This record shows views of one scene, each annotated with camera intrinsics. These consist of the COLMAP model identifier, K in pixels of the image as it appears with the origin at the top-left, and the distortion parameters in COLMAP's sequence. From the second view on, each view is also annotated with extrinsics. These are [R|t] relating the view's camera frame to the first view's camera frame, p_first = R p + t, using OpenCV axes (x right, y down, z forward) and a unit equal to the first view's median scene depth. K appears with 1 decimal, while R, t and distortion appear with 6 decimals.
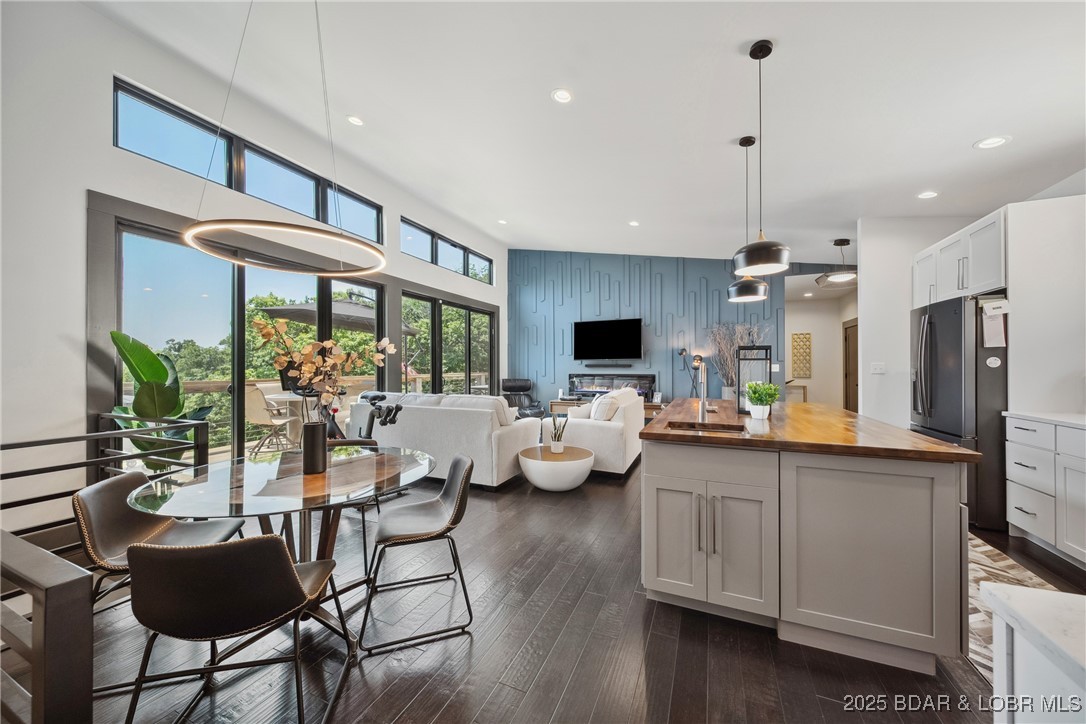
lens RADIAL K [[394.4, 0, 555.4], [0, 394.4, 362.4], [0, 0, 1]] dist [-0.004927, 0.000064]
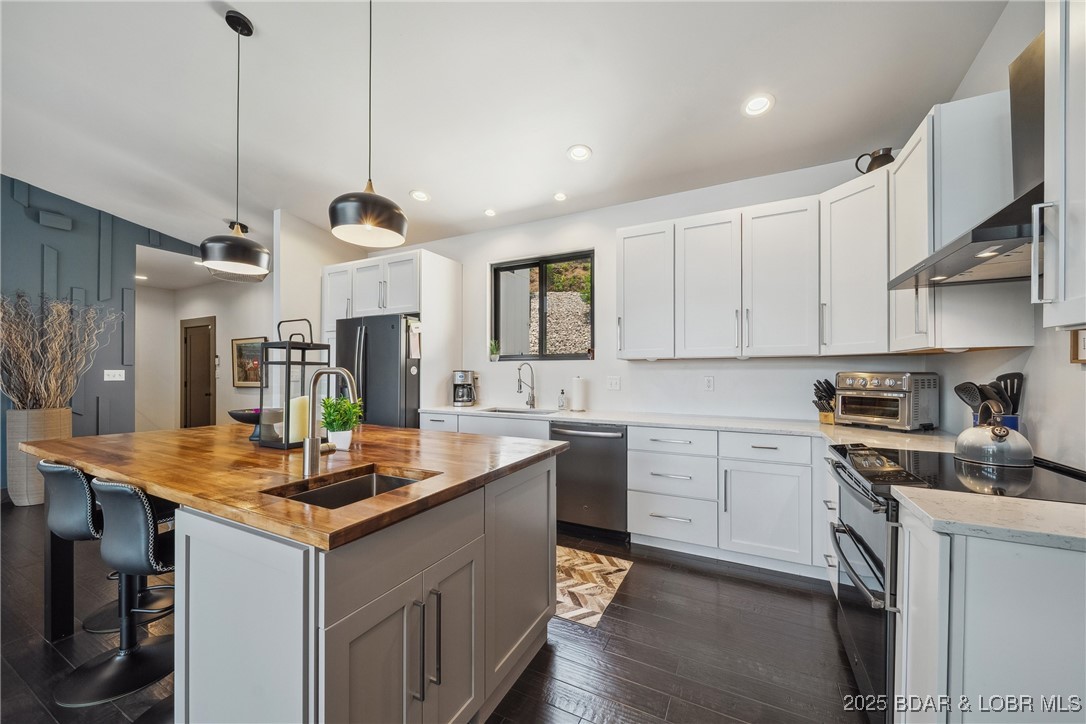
lens RADIAL K [[394.4, 0, 523.8], [0, 394.4, 374.7], [0, 0, 1]] dist [-0.004927, 0.000064]
pose [[0.084723, -0.002710, 0.996401, -0.095785], [-0.012628, 0.999913, 0.003793, 0.003382], [-0.996325, -0.012904, 0.084681, 0.424439]]
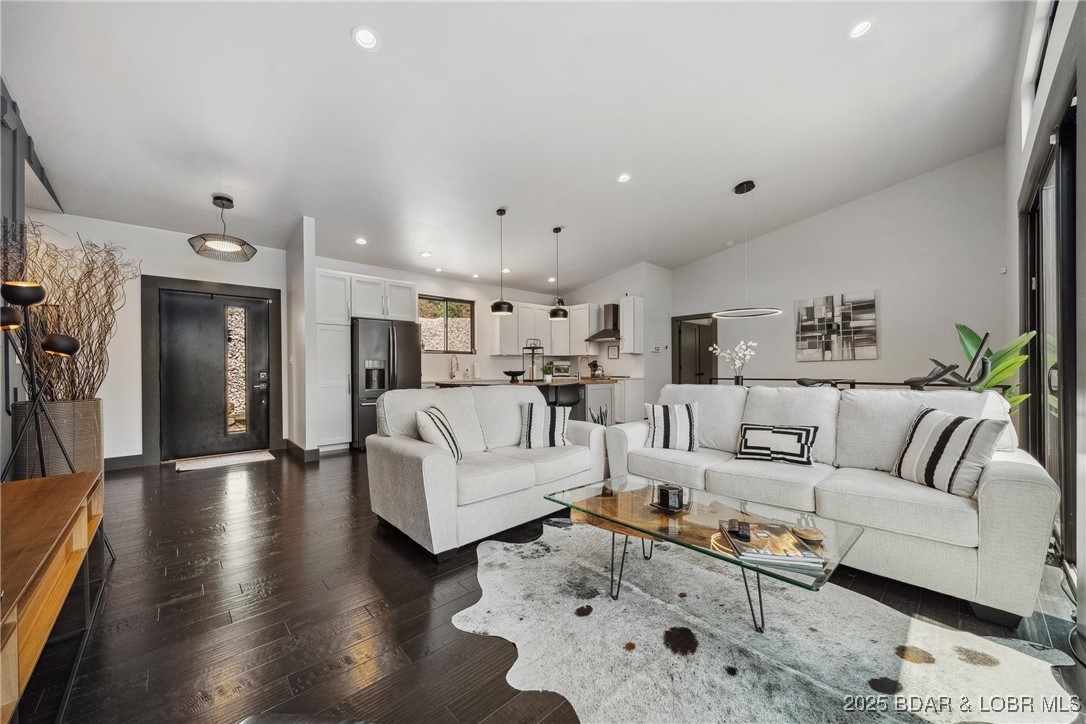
lens RADIAL K [[394.4, 0, 545.0], [0, 394.4, 369.2], [0, 0, 1]] dist [-0.004927, 0.000064]
pose [[-0.913446, 0.007475, 0.406891, -0.276958], [0.003667, 0.999942, -0.010136, 0.071236], [-0.406943, -0.007767, -0.913421, 2.184973]]
